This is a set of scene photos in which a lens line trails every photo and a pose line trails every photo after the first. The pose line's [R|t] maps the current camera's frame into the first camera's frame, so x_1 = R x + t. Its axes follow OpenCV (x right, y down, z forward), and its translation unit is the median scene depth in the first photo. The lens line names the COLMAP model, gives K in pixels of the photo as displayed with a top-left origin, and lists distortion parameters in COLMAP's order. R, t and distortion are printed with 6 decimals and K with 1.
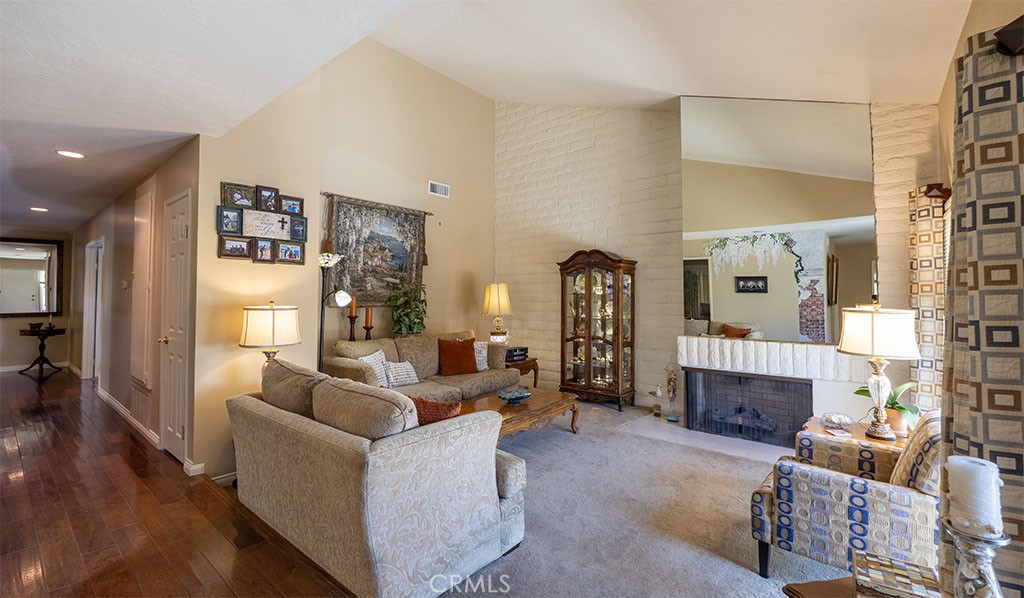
lens RADIAL K [[441.9, 0, 515.8], [0, 441.9, 290.3], [0, 0, 1]] dist [-0.000036, -0.000011]
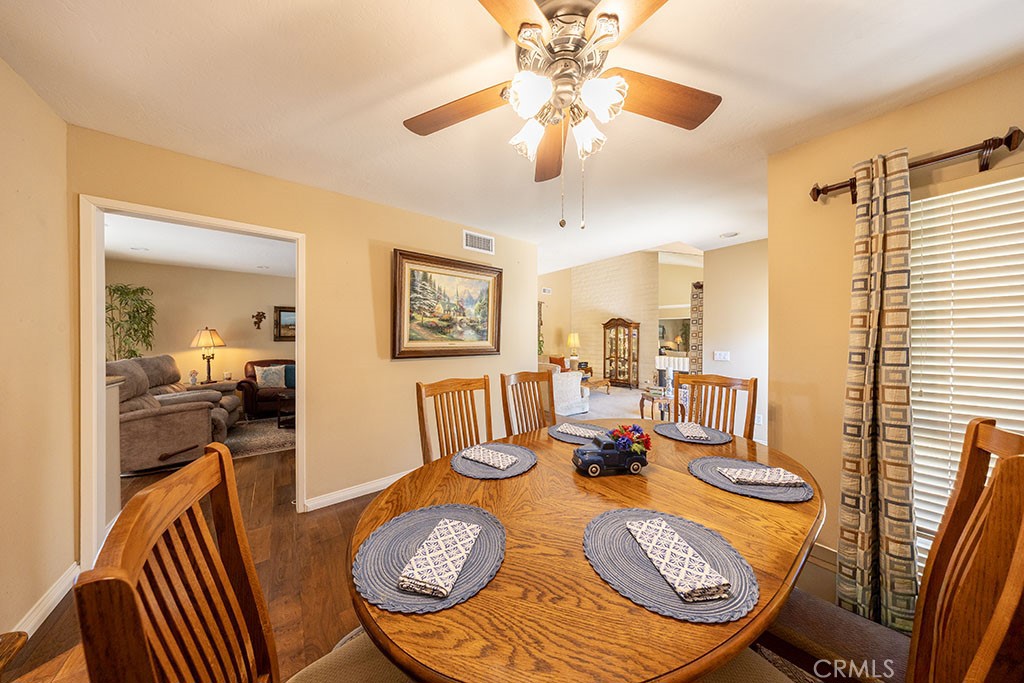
lens RADIAL K [[299.4, 0, 504.9], [0, 299.4, 342.3], [0, 0, 1]] dist [-0.003506, 0.000424]
pose [[0.972885, 0.002860, -0.231271, -0.033686], [0.002387, 0.999746, 0.022404, -0.004370], [0.231277, -0.022348, 0.972631, -0.599377]]
